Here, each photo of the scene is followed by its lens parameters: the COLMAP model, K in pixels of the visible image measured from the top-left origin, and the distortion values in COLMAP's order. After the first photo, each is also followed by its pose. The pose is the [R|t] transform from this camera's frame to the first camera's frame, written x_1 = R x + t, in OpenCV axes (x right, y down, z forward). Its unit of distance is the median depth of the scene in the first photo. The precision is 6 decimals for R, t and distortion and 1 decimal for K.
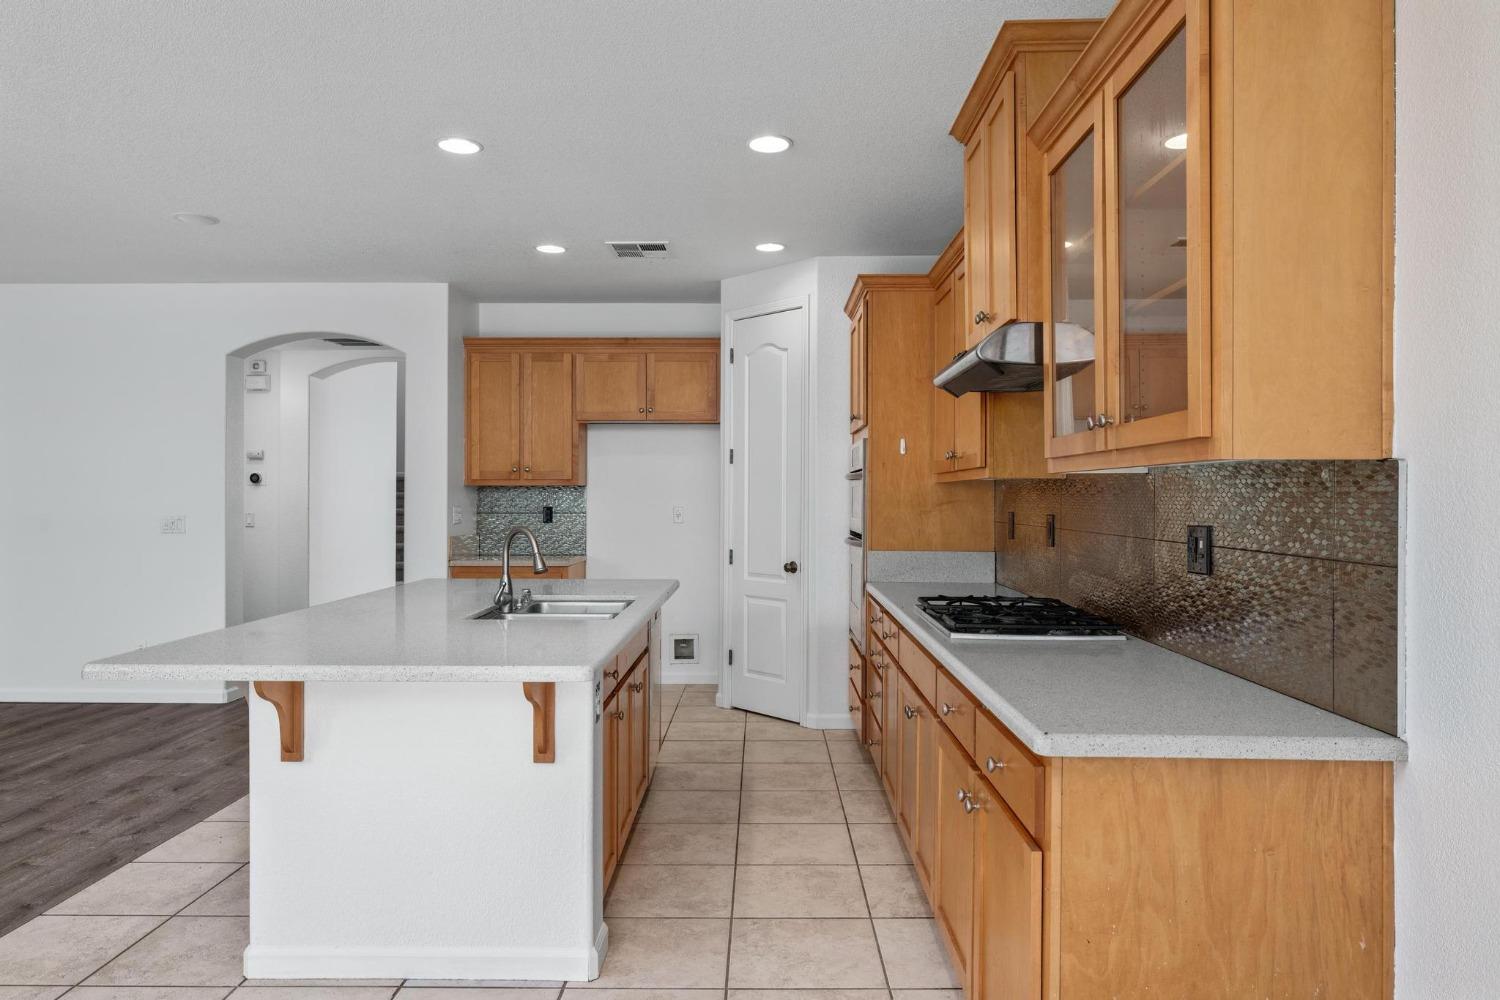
lens RADIAL K [[971.1, 0, 754.1], [0, 971.1, 501.8], [0, 0, 1]] dist [-0.005916, 0.004180]
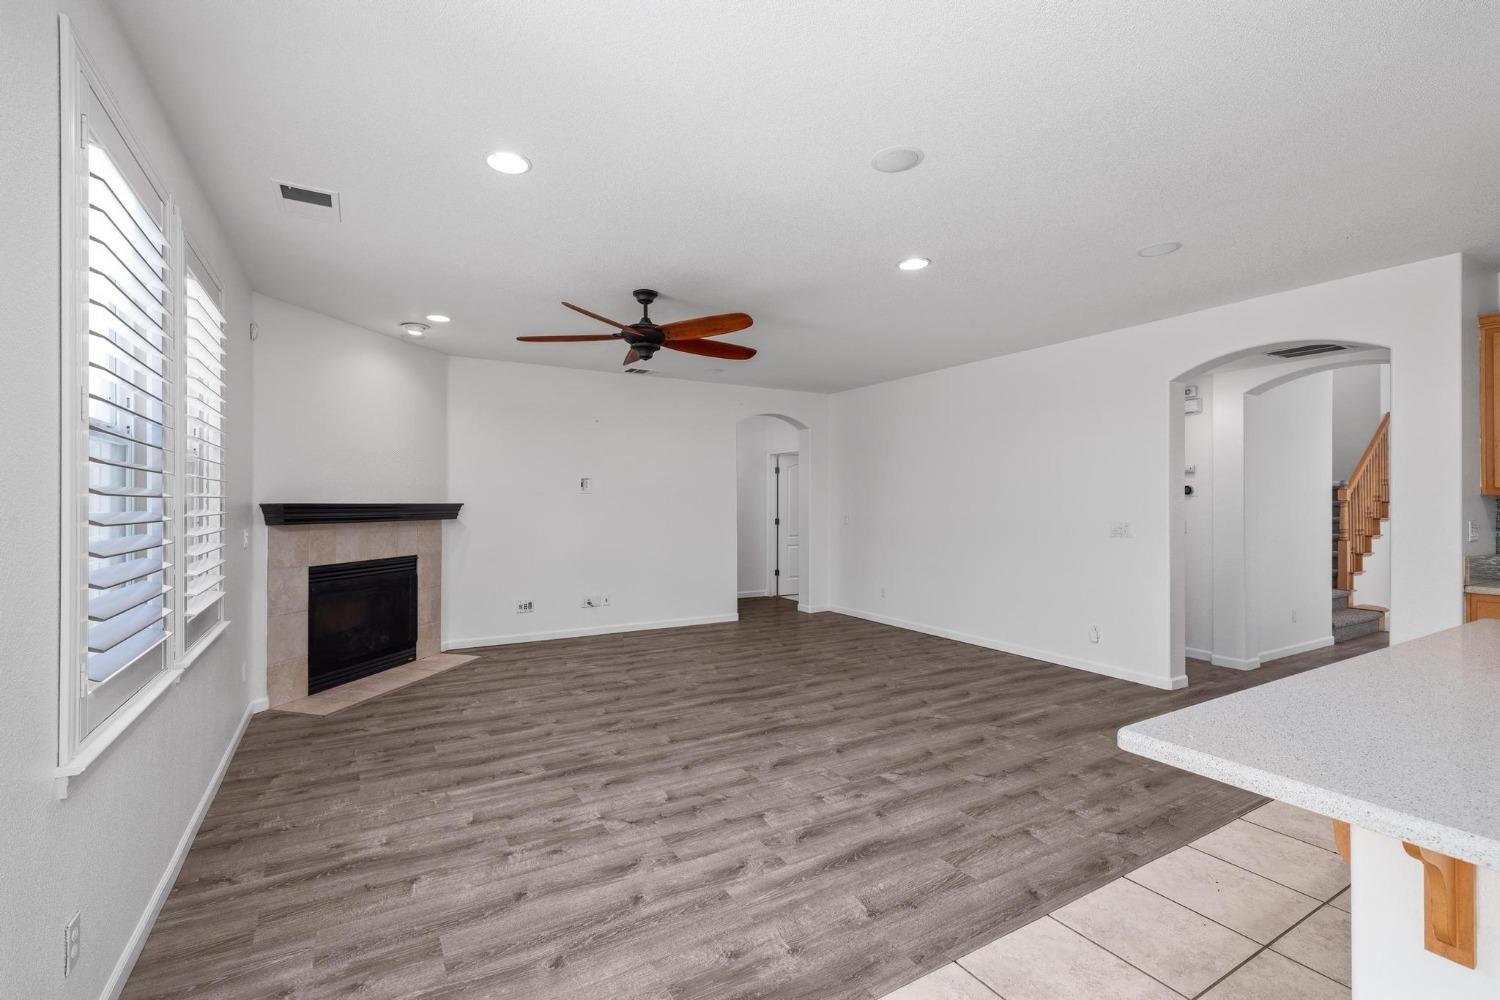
lens RADIAL K [[646.6, 0, 724.4], [0, 646.6, 494.6], [0, 0, 1]] dist [0.002932, 0.000377]
pose [[0.500271, -0.006534, -0.865844, -0.204677], [-0.007577, 0.999900, -0.011924, -0.009068], [0.865836, 0.012526, 0.500172, 0.232605]]
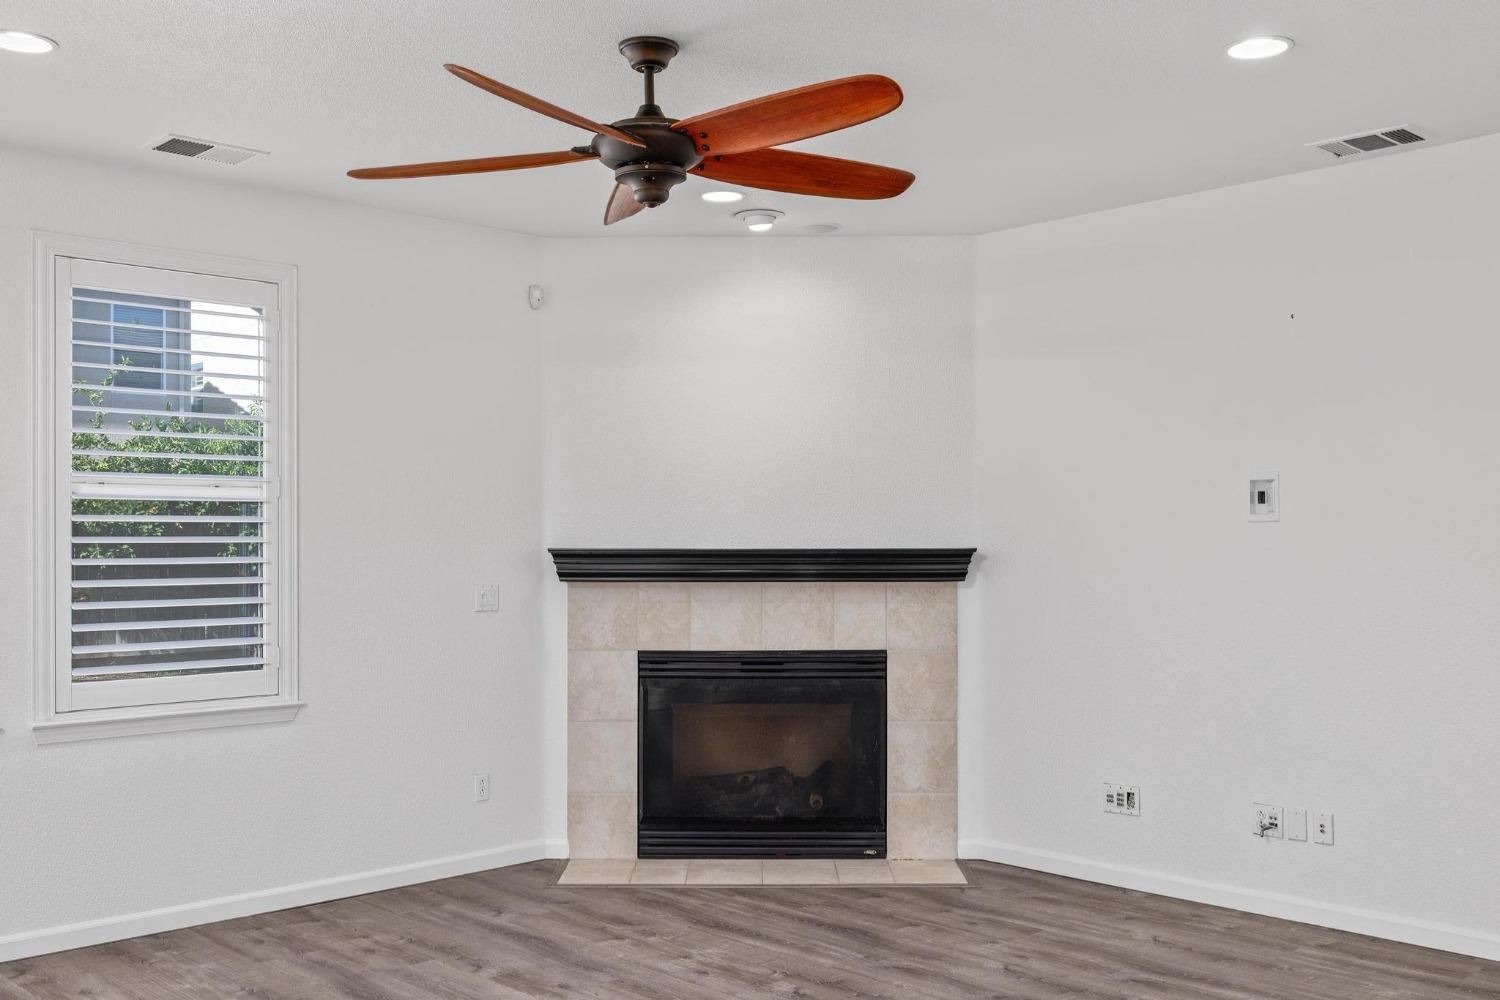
lens RADIAL K [[1469.0, 0, 748.3], [0, 1469.0, 504.8], [0, 0, 1]] dist [0.002023, 0.000000]
pose [[-0.711298, -0.007045, -0.702855, -0.407096], [0.000821, 0.999941, -0.010853, -0.023891], [0.702890, -0.008297, -0.711250, 0.998679]]
